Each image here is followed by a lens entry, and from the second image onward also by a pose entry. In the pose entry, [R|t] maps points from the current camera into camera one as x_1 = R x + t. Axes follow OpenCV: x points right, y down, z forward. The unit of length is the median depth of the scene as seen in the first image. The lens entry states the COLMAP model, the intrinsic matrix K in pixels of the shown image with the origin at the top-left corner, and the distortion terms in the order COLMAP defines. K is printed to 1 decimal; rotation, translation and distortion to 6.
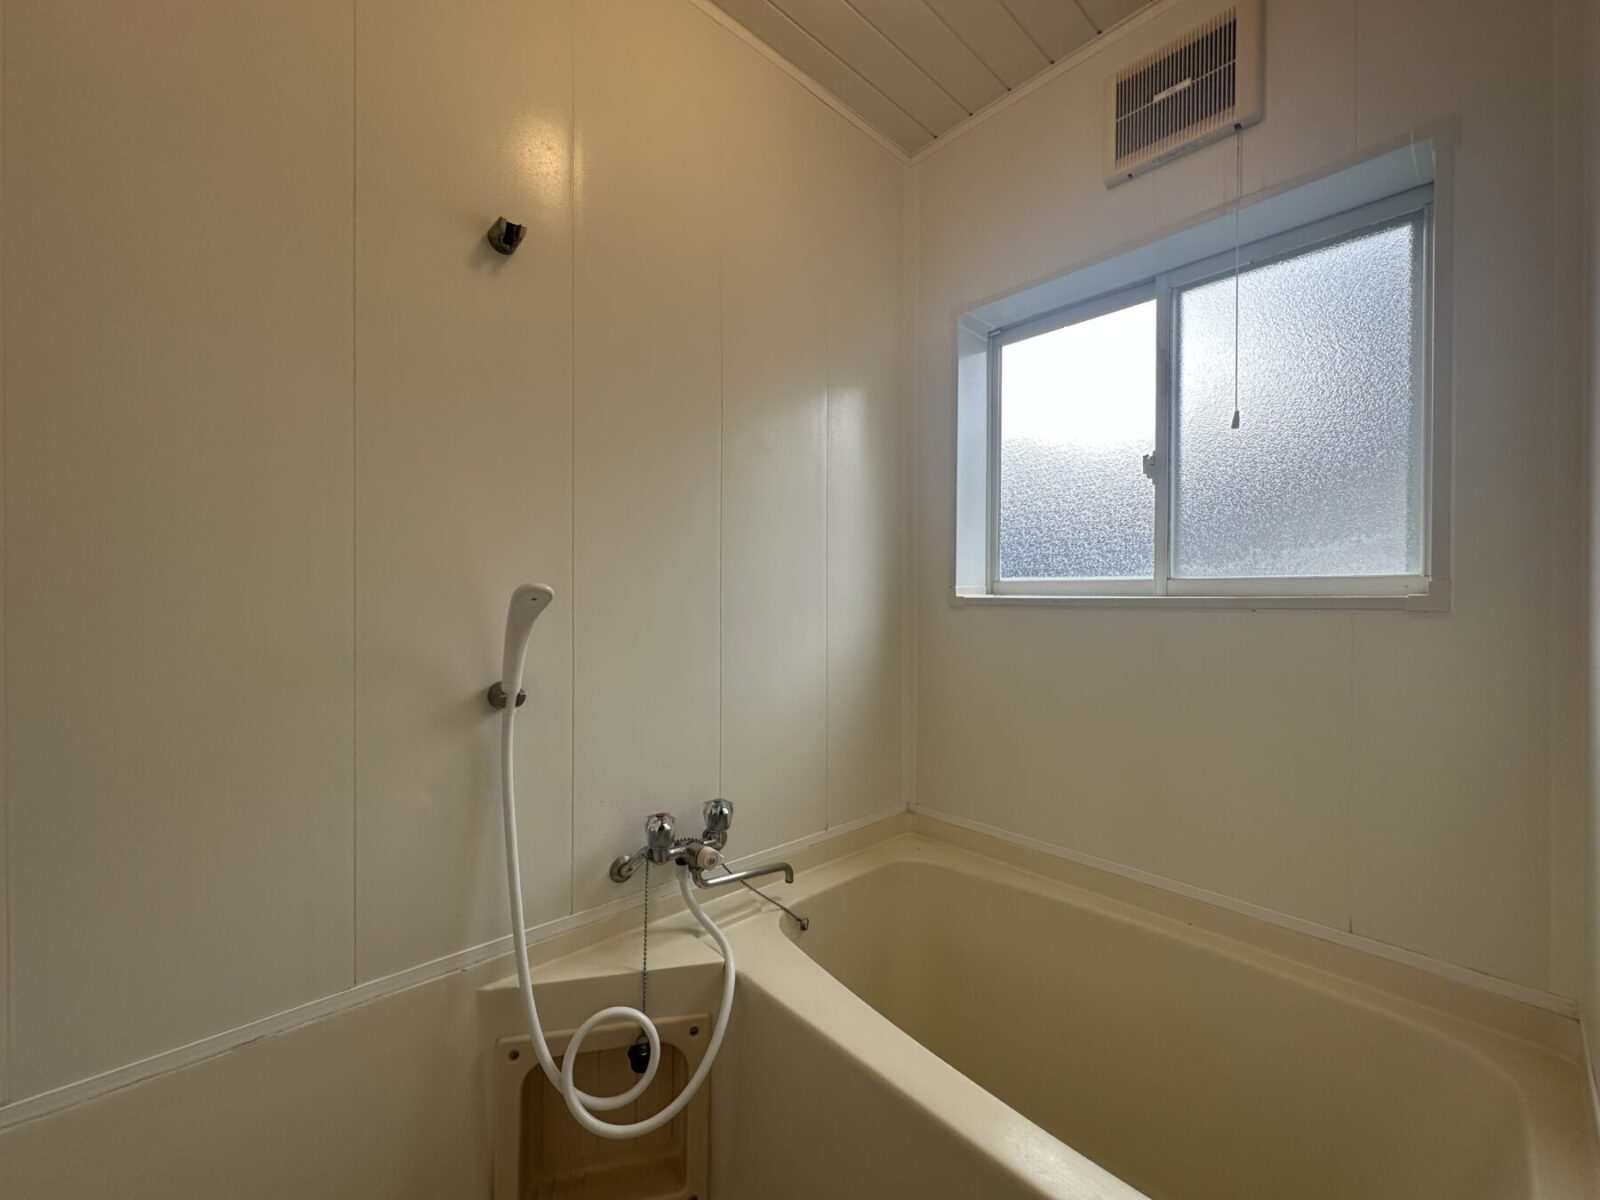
lens RADIAL K [[639.5, 0, 800.0], [0, 639.5, 600.0], [0, 0, 1]] dist [-0.000236, 0.000315]
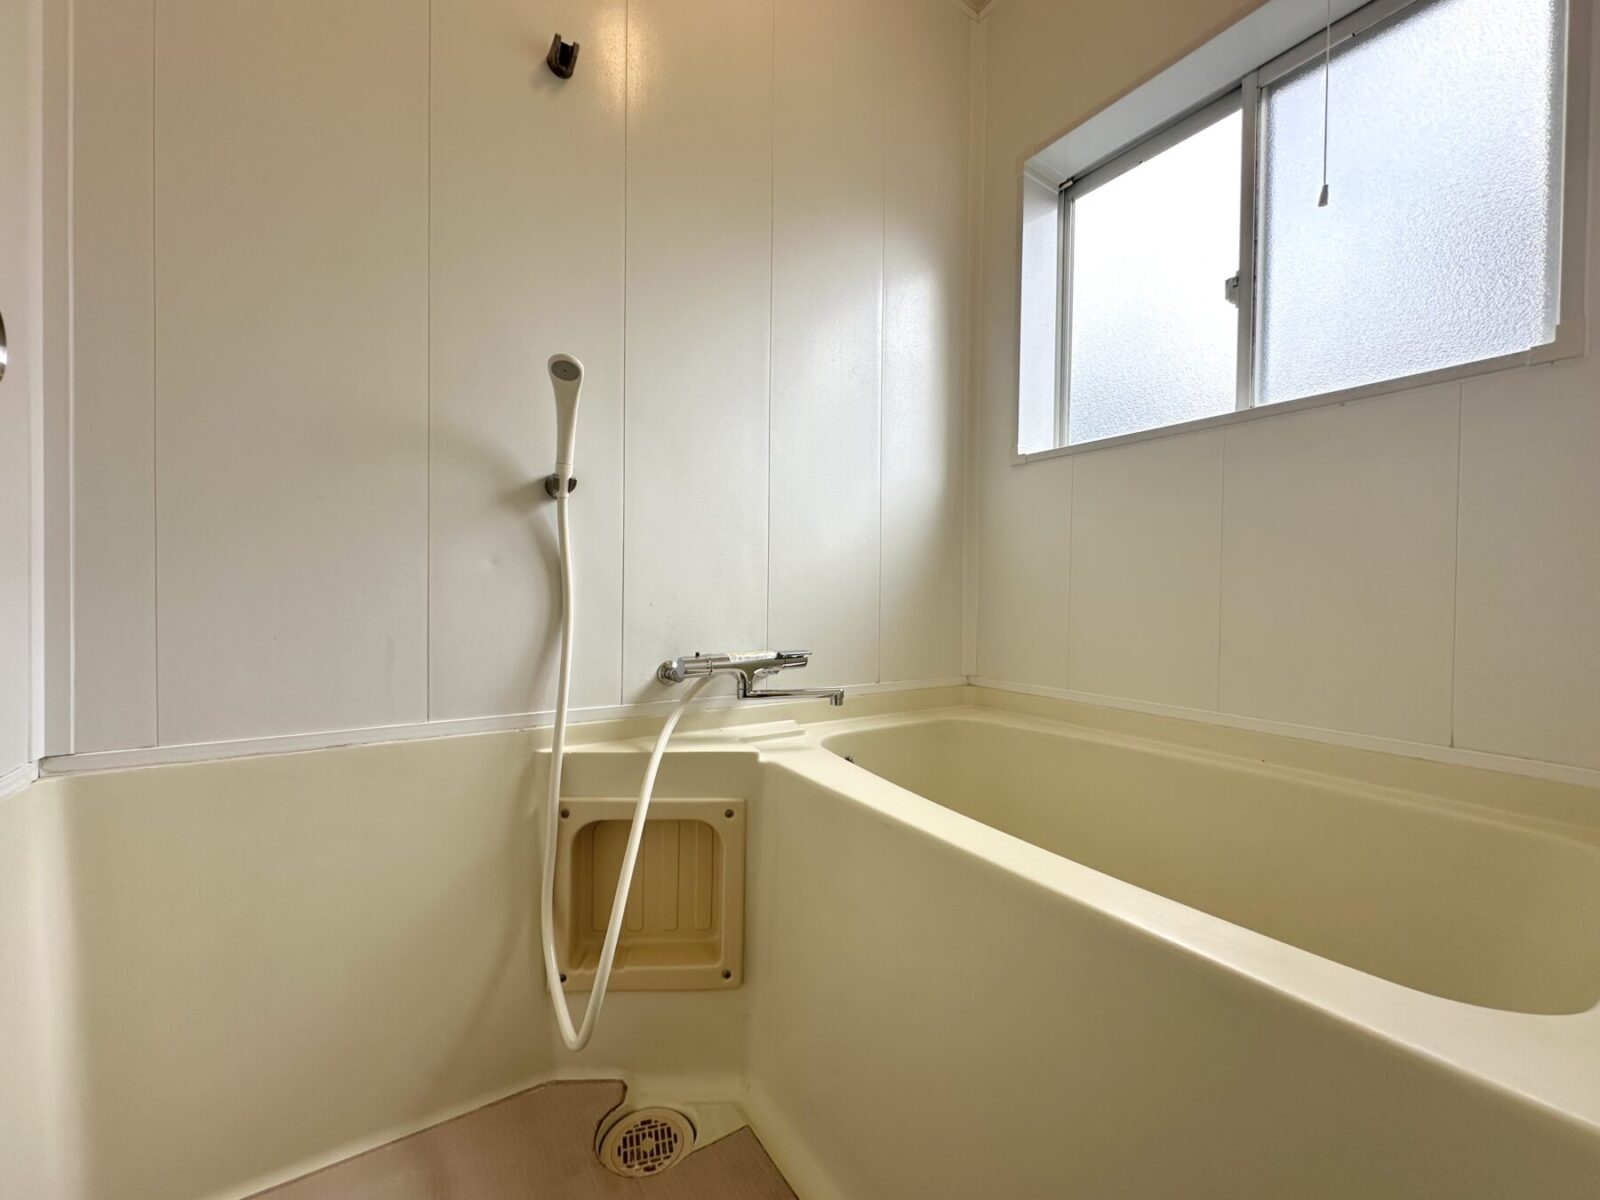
lens RADIAL K [[639.5, 0, 800.0], [0, 639.5, 600.0], [0, 0, 1]] dist [-0.000236, 0.000315]
pose [[0.988184, 0.009514, -0.152979, 0.076590], [-0.008293, 0.999928, 0.008618, 0.233517], [0.153050, -0.007247, 0.988192, -0.006998]]
